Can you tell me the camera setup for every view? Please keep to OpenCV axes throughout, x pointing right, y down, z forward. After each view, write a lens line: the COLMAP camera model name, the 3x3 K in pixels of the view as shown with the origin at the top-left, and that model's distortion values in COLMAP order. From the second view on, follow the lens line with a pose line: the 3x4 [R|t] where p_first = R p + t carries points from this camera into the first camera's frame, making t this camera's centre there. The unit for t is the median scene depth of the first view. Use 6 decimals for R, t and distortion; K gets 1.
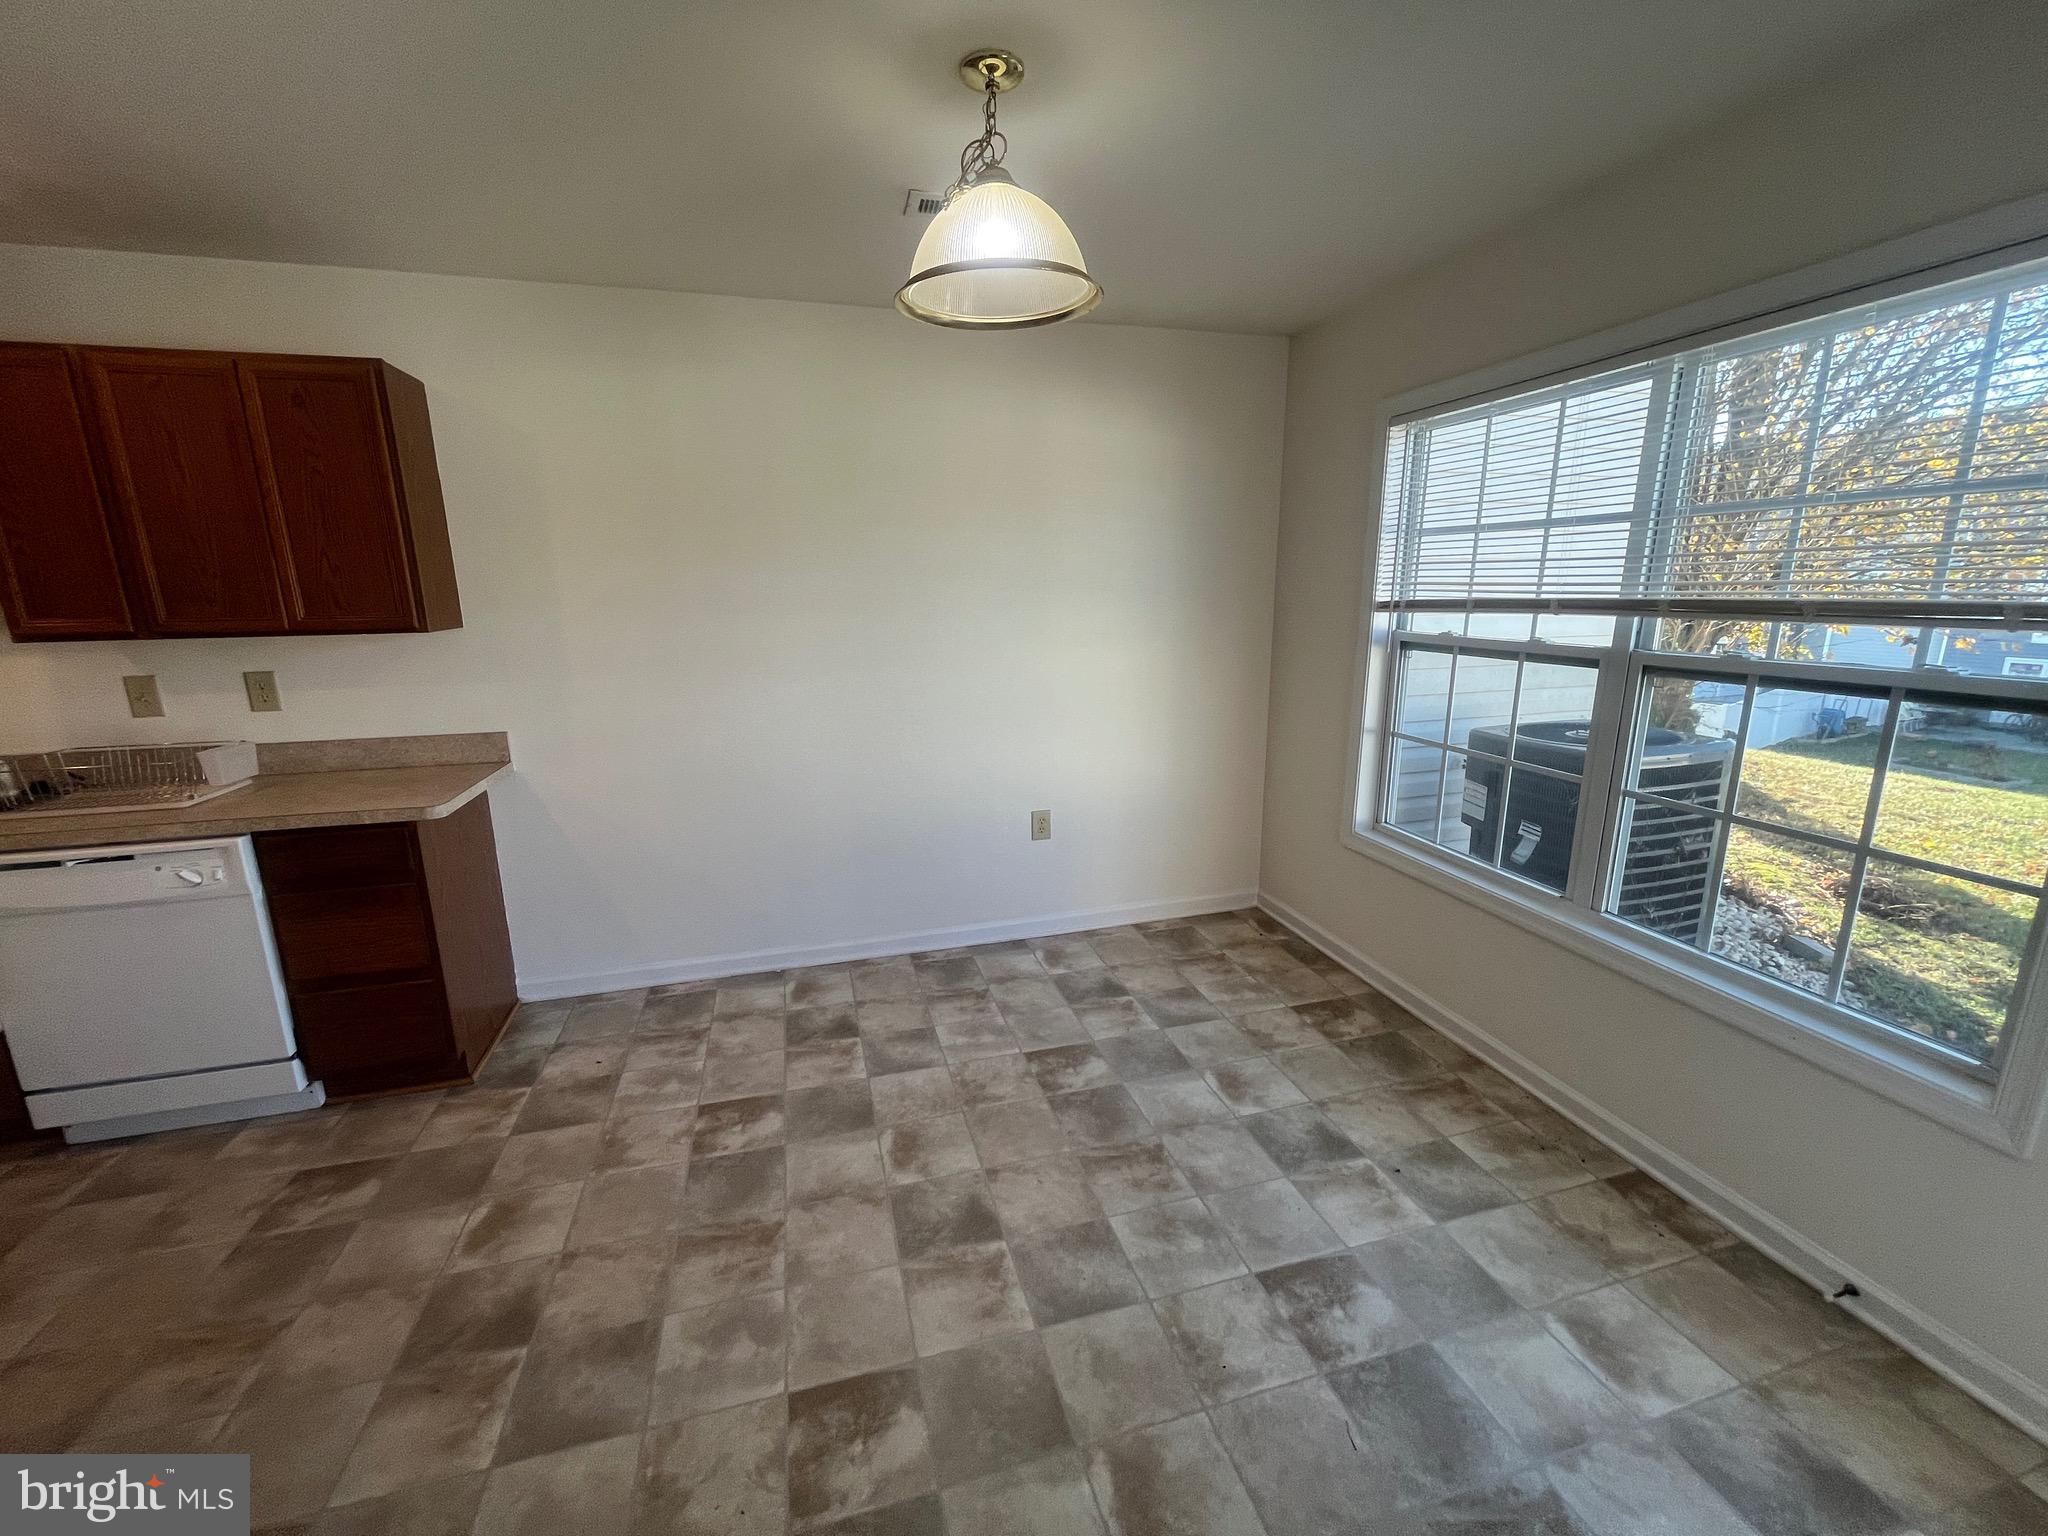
lens RADIAL K [[823.0, 0, 1022.5], [0, 823.0, 773.5], [0, 0, 1]] dist [-0.001578, 0.000278]
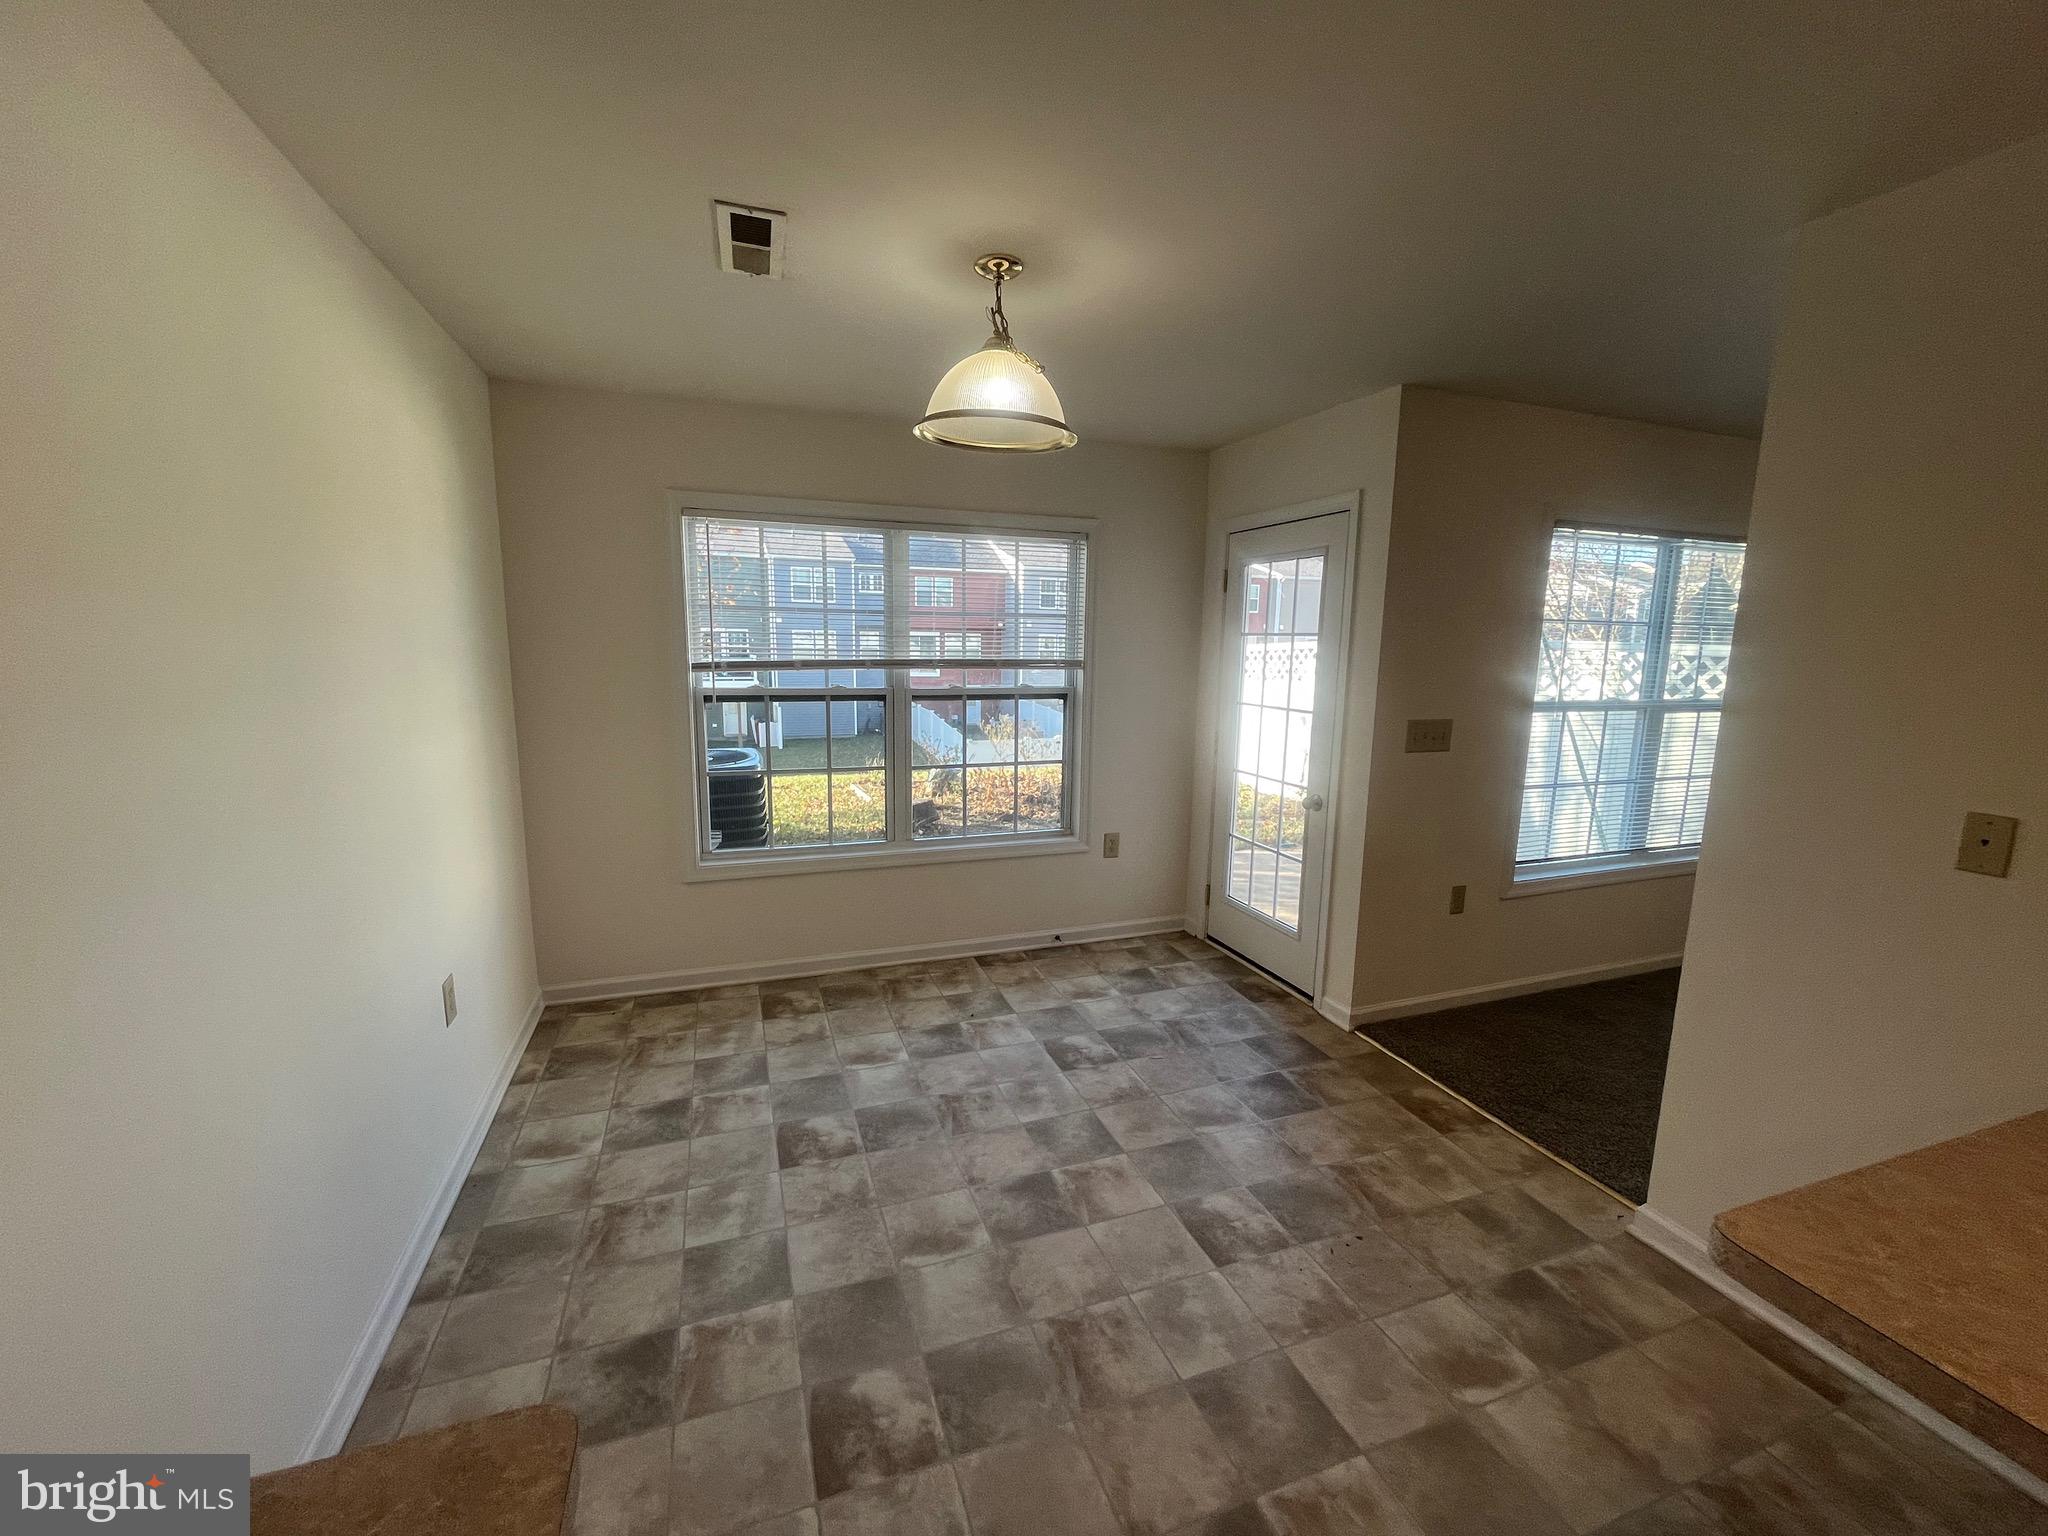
lens RADIAL K [[823.2, 0, 1024.1], [0, 823.2, 772.5], [0, 0, 1]] dist [-0.002894, -0.000142]
pose [[-0.072472, -0.149040, 0.986172, -1.003365], [0.210786, 0.964149, 0.161202, -0.195560], [-0.974842, 0.219554, -0.038459, 0.823822]]
